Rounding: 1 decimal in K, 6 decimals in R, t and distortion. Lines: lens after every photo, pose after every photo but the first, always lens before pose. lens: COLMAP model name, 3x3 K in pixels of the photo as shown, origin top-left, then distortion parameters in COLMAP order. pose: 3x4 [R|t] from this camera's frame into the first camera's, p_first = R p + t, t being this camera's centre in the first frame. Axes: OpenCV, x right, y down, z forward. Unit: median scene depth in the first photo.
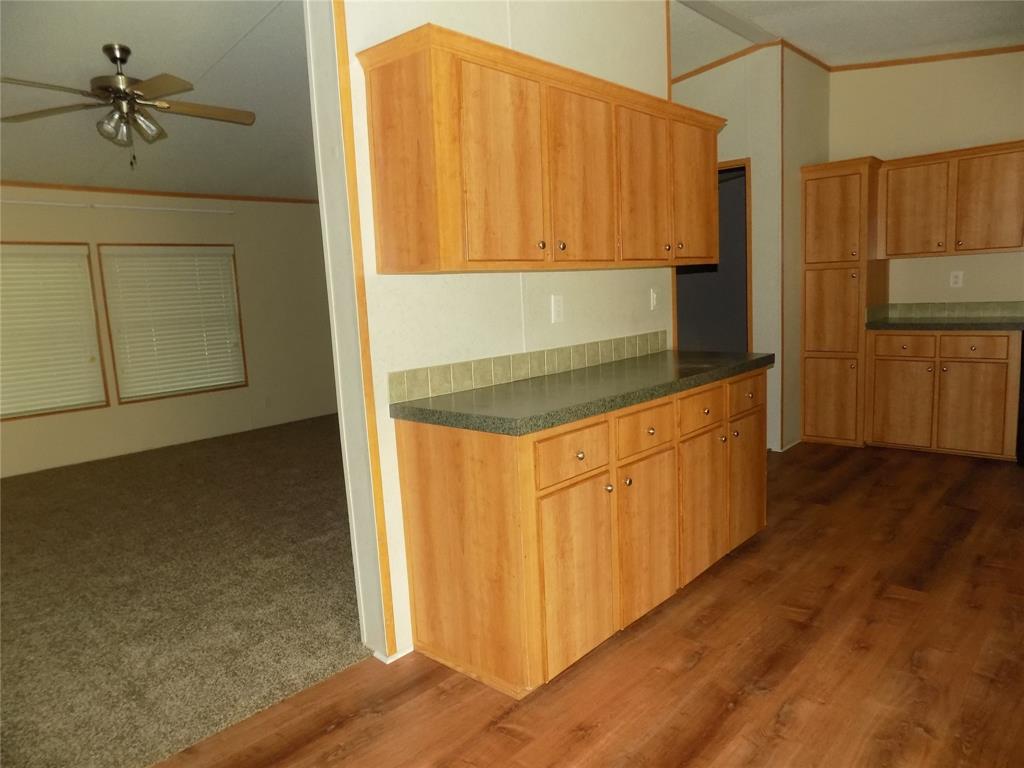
lens RADIAL K [[687.8, 0, 517.5], [0, 687.8, 381.6], [0, 0, 1]] dist [-0.077709, 0.073905]
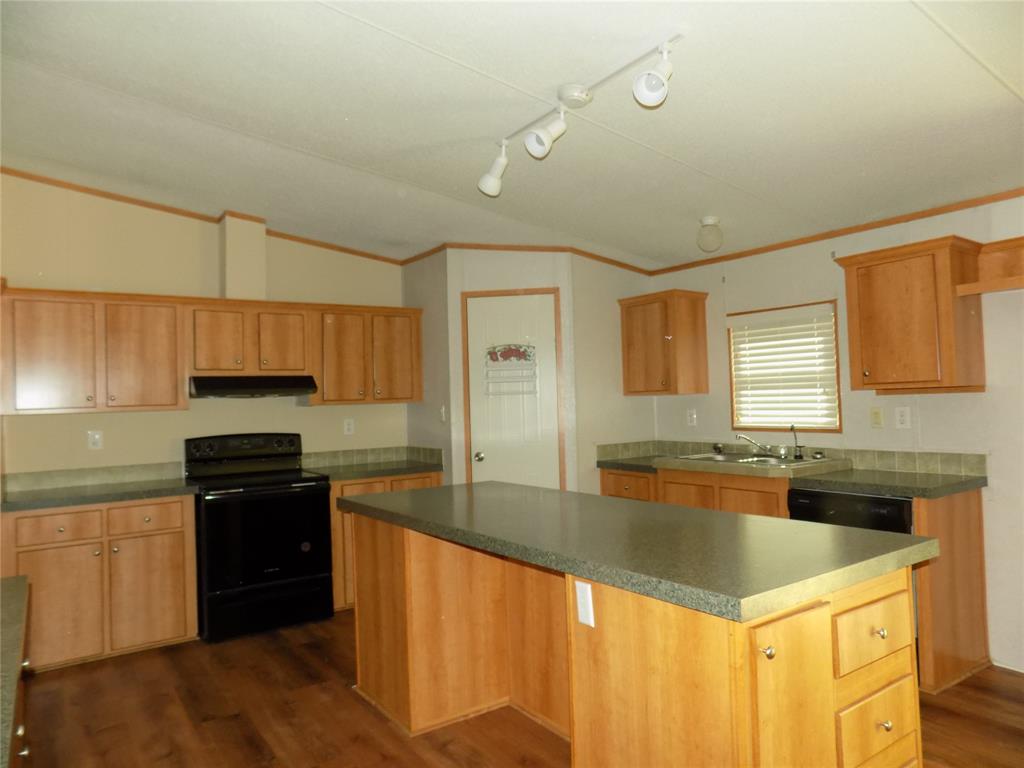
lens RADIAL K [[687.8, 0, 517.5], [0, 687.8, 381.6], [0, 0, 1]] dist [-0.077709, 0.073905]
pose [[0.216755, 0.069496, 0.973749, -0.066774], [0.157132, 0.981974, -0.105060, -0.053756], [-0.963497, 0.175779, 0.201928, 0.320407]]
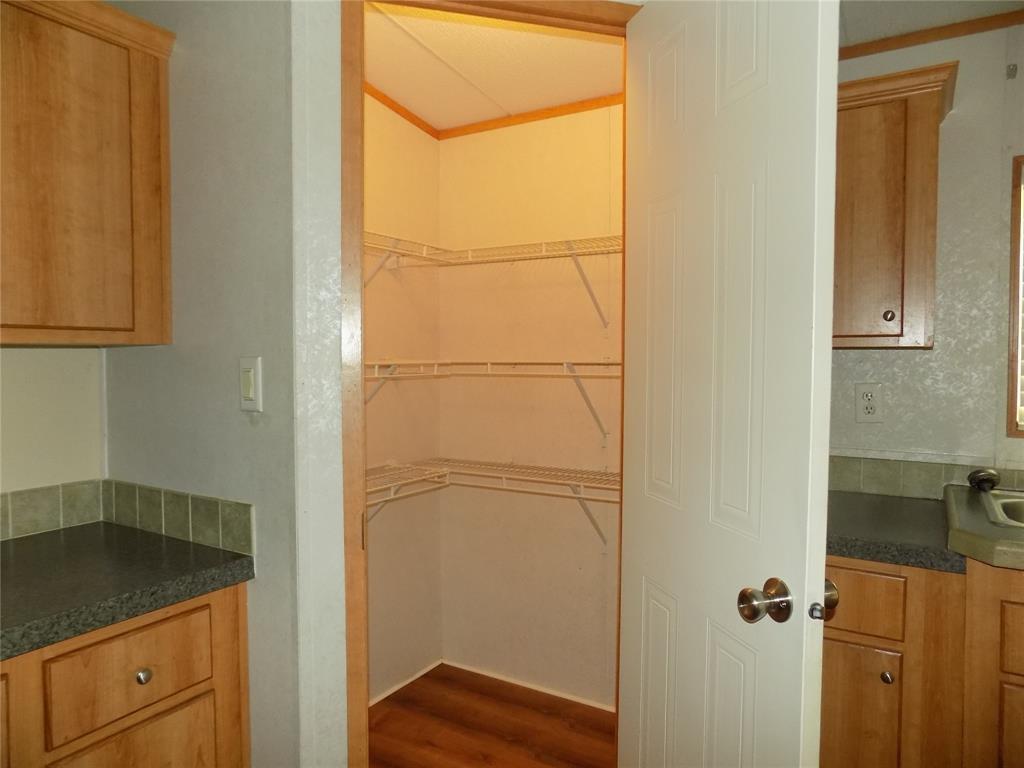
lens RADIAL K [[687.8, 0, 517.5], [0, 687.8, 381.6], [0, 0, 1]] dist [-0.077709, 0.073905]
pose [[-0.202684, 0.005431, 0.979229, 0.609403], [0.145124, 0.989109, 0.024553, -0.125529], [-0.968431, 0.147086, -0.201264, 0.596905]]
